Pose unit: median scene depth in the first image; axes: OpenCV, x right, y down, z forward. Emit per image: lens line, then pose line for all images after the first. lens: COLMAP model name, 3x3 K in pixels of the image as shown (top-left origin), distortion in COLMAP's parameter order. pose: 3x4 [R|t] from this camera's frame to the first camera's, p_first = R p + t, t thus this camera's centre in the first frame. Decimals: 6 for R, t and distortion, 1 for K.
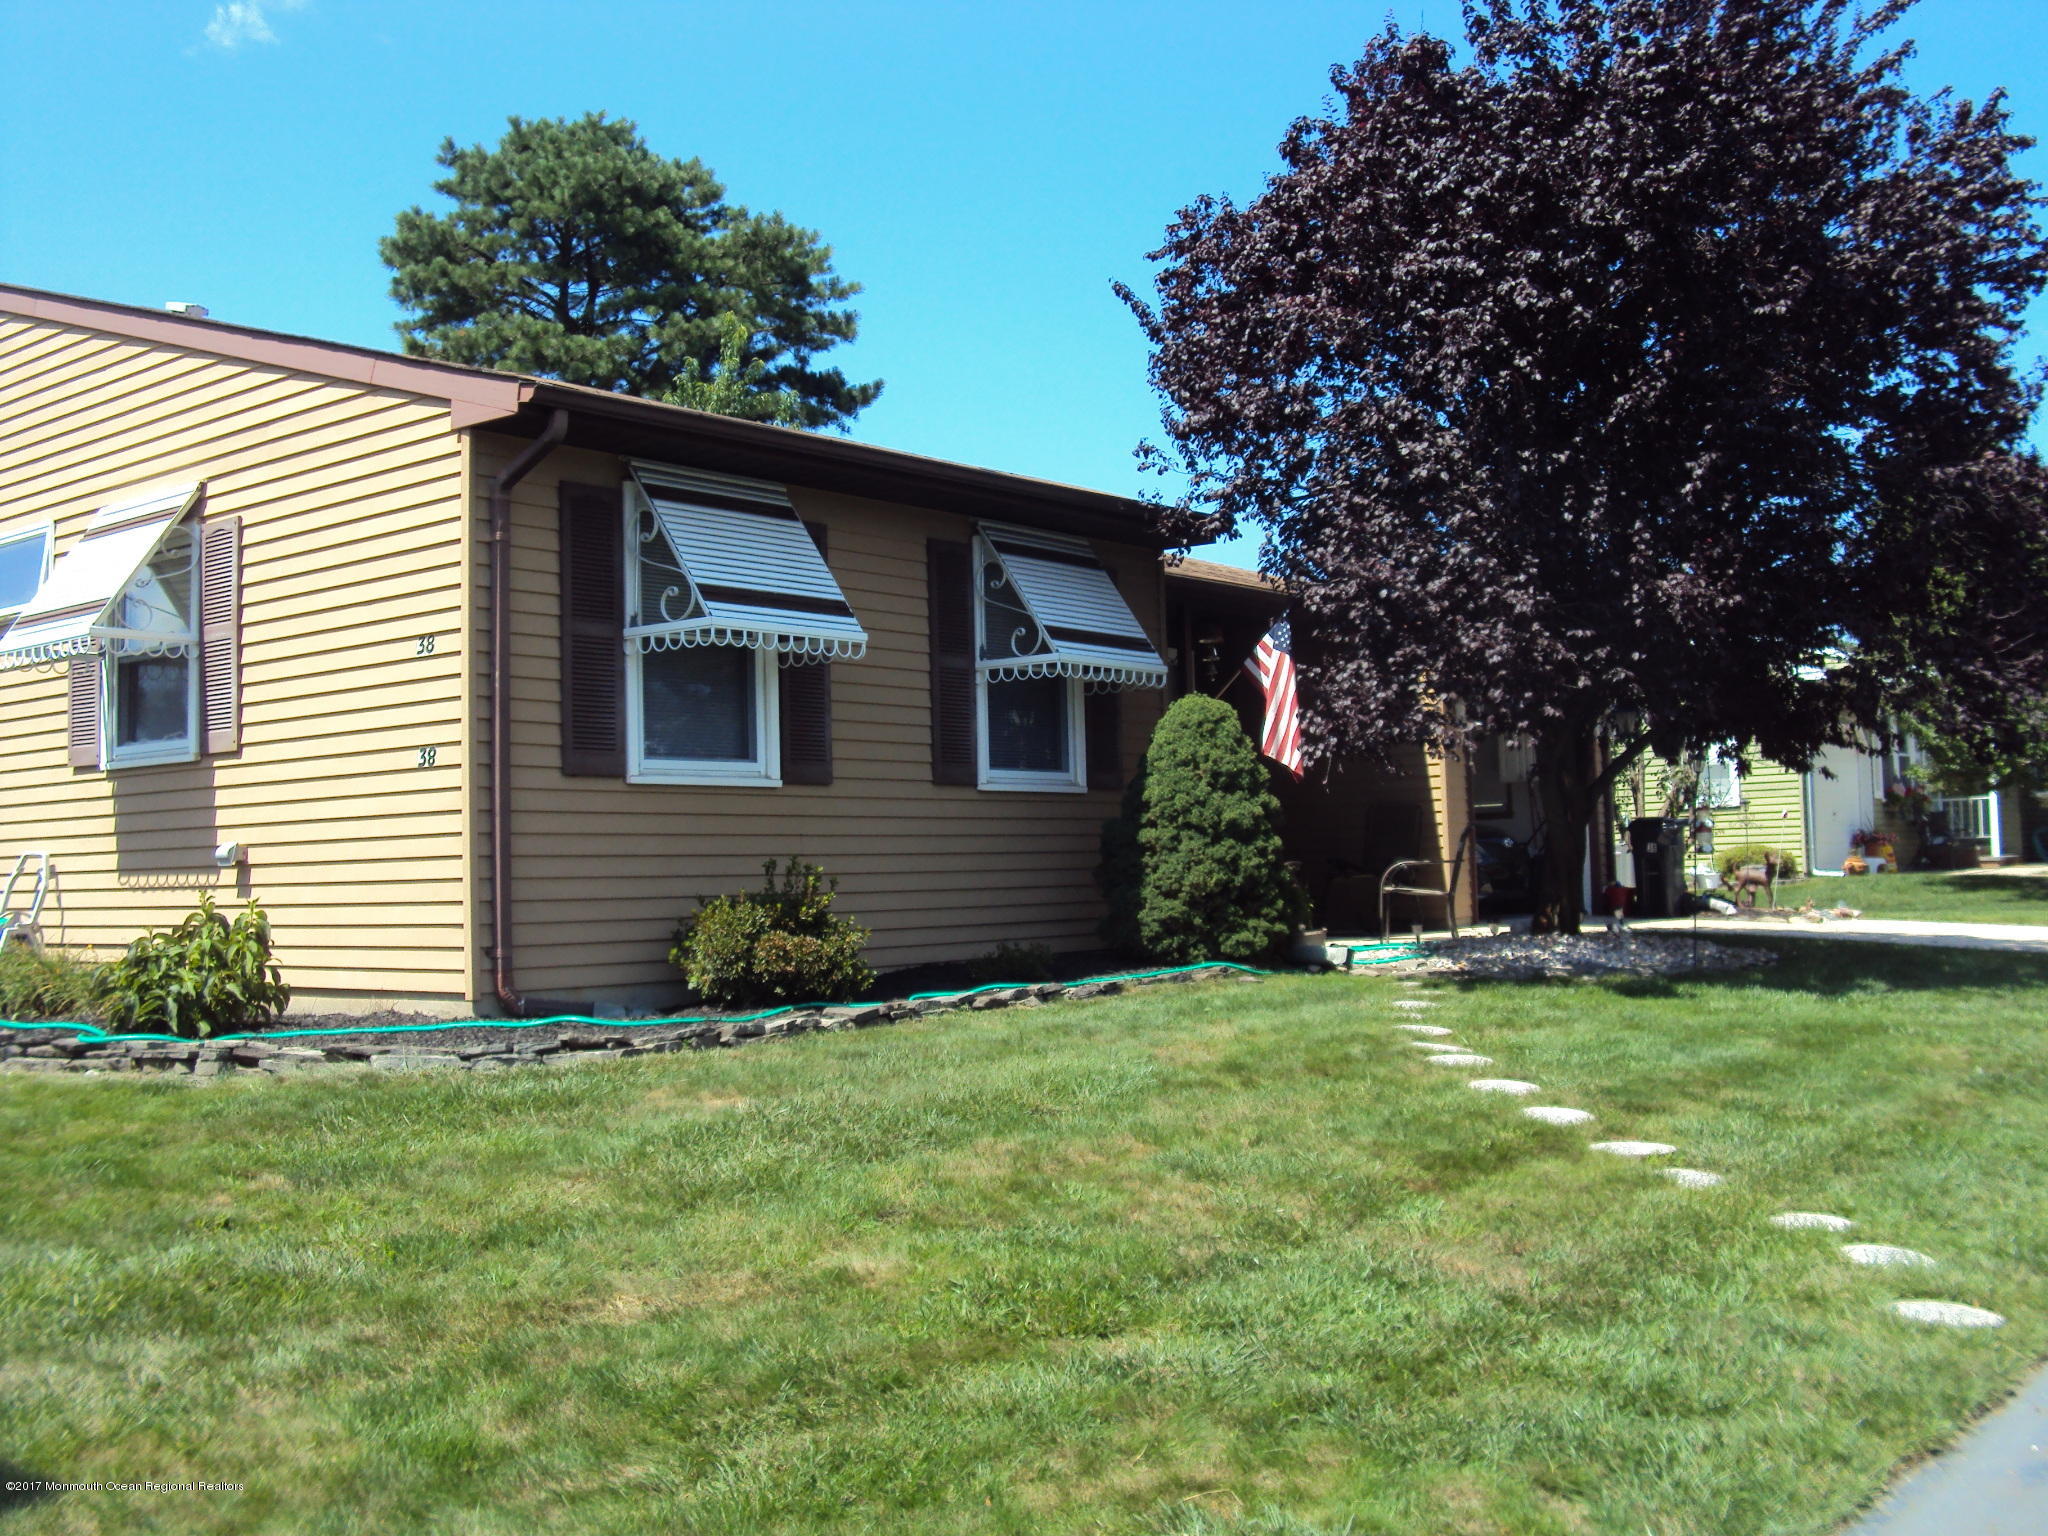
lens RADIAL K [[2126.2, 0, 1024.4], [0, 2126.2, 744.5], [0, 0, 1]] dist [-0.201690, 0.218702]
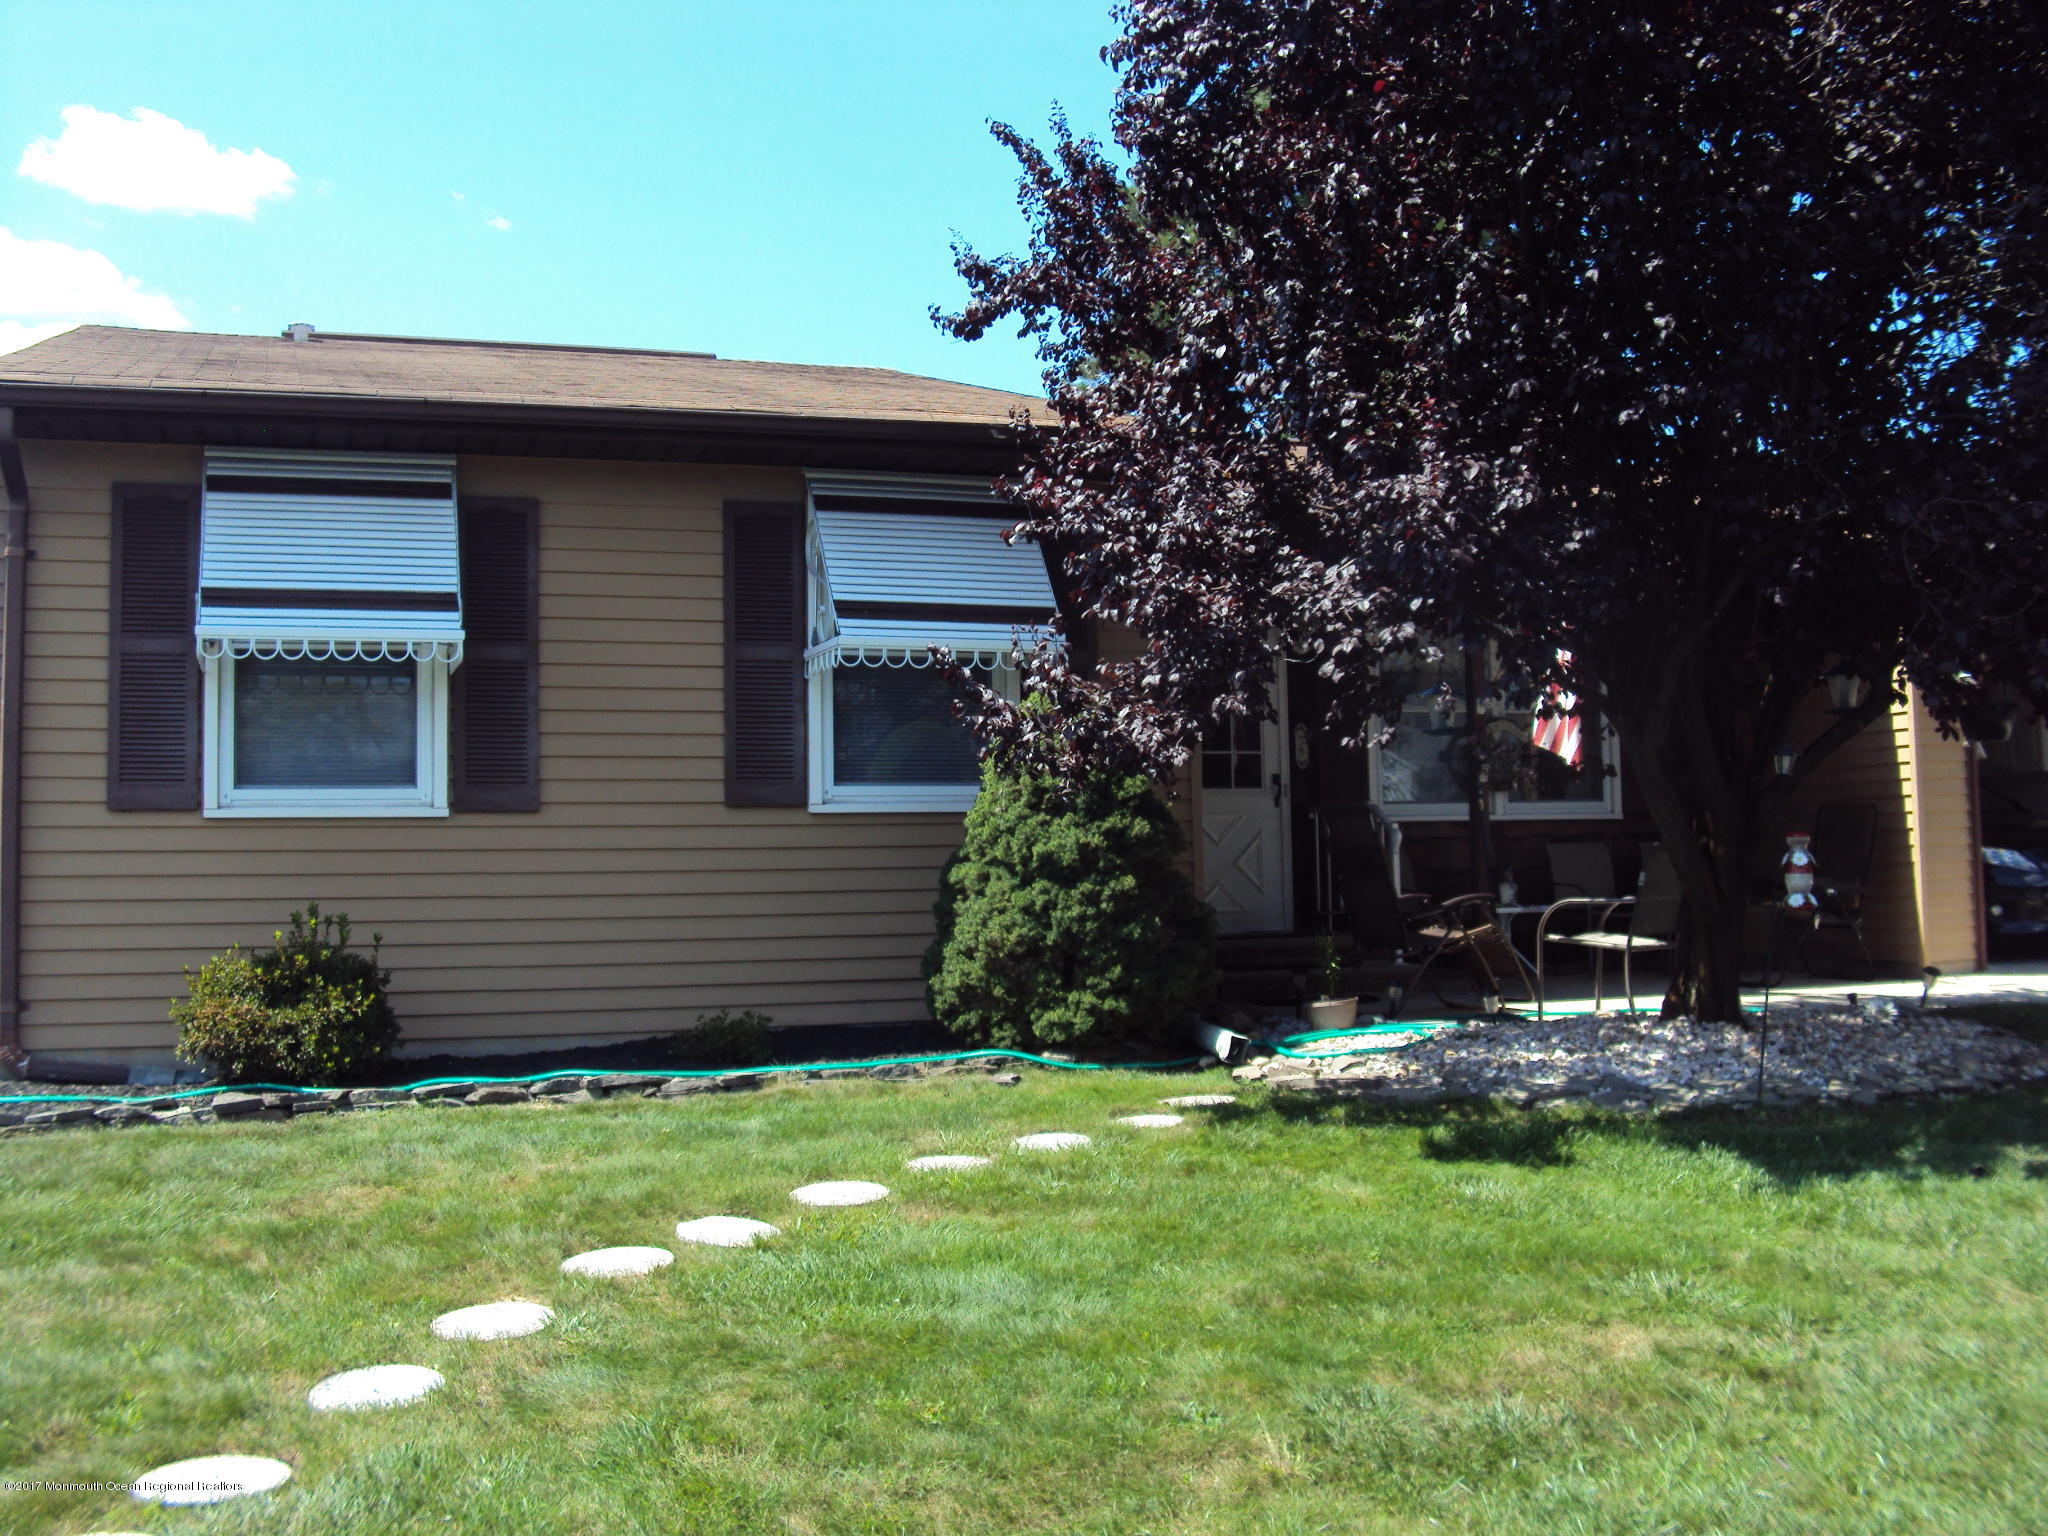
lens RADIAL K [[2126.2, 0, 1024.4], [0, 2126.2, 744.5], [0, 0, 1]] dist [-0.201690, 0.218702]
pose [[0.846325, -0.021989, -0.532213, 0.480247], [0.028751, 0.999577, 0.004422, -0.005144], [0.531891, -0.019044, 0.846599, 0.384126]]
